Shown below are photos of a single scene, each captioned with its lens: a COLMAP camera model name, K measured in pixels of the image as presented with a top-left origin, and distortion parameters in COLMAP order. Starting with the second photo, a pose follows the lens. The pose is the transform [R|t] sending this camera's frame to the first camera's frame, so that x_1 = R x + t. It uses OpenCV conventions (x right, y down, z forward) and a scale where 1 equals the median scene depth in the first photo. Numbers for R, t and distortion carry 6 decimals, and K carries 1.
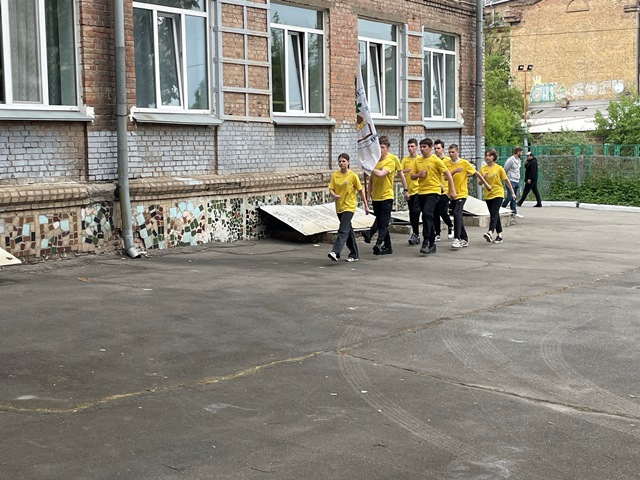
lens RADIAL K [[1024.5, 0, 328.6], [0, 1024.5, 227.3], [0, 0, 1]] dist [0.163715, -0.492651]
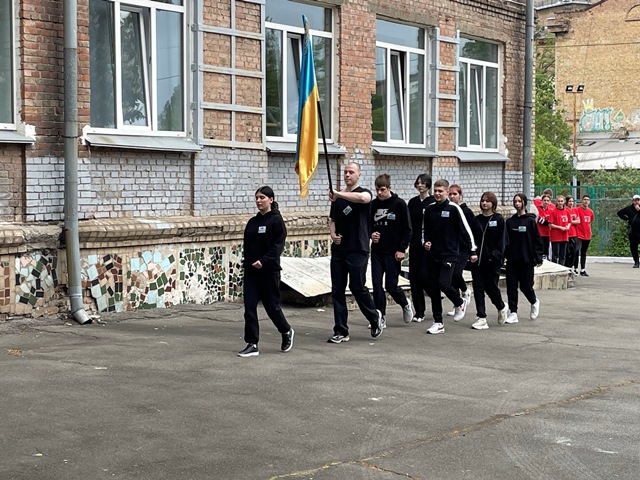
lens RADIAL K [[1271.5, 0, 306.8], [0, 1271.5, 239.4], [0, 0, 1]] dist [0.137618, -0.085925]
pose [[0.999784, 0.016245, -0.012991, -0.011359], [-0.016681, 0.999275, -0.034212, -0.002668], [0.012426, 0.034421, 0.999330, 0.052383]]
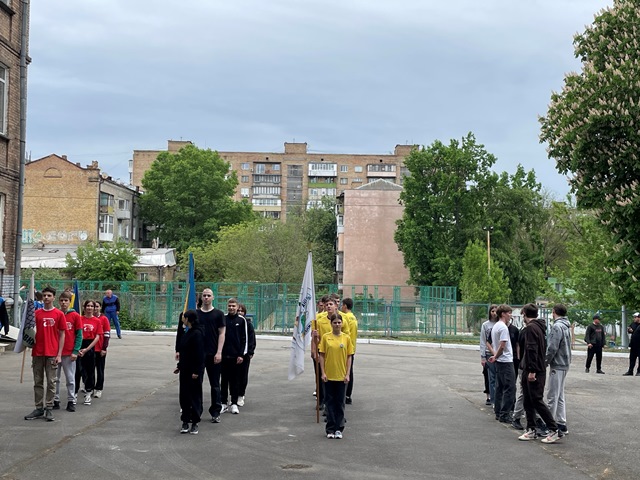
lens RADIAL K [[770.8, 0, 317.0], [0, 770.8, 234.1], [0, 0, 1]] dist [0.135890, -0.256548]
pose [[0.835041, 0.059374, 0.546975, -0.108393], [0.015007, 0.991332, -0.130520, -0.015702], [-0.549983, 0.117198, 0.826912, 0.031251]]
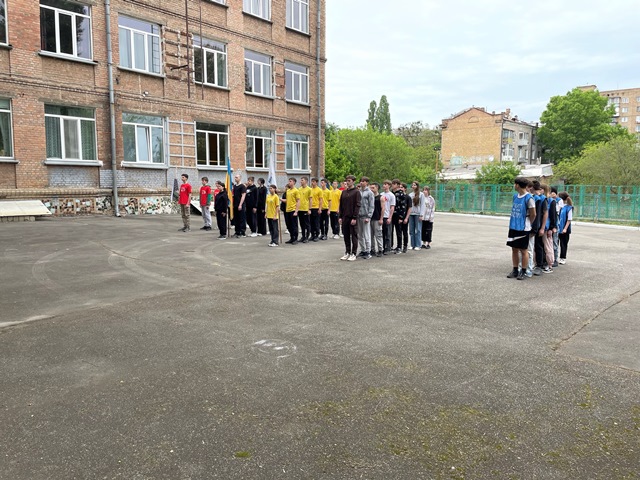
lens RADIAL K [[477.6, 0, 320.3], [0, 477.6, 232.8], [0, 0, 1]] dist [0.095757, -0.120514]
pose [[0.989615, 0.035950, -0.139176, 0.479611], [-0.032843, 0.999159, 0.024558, 0.021453], [0.139942, -0.019732, 0.989963, -0.175707]]
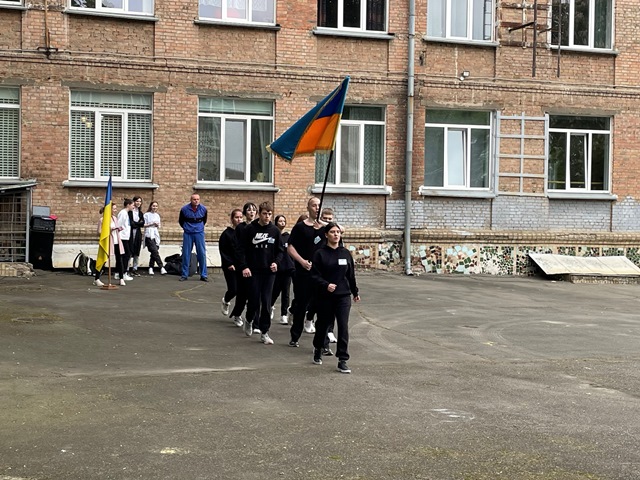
lens RADIAL K [[1024.5, 0, 328.6], [0, 1024.5, 227.3], [0, 0, 1]] dist [0.163715, -0.492651]
pose [[0.774952, 0.032918, -0.631163, 0.704789], [-0.078892, 0.995870, -0.044926, 0.034266], [0.627077, 0.084609, 0.774348, -0.353886]]
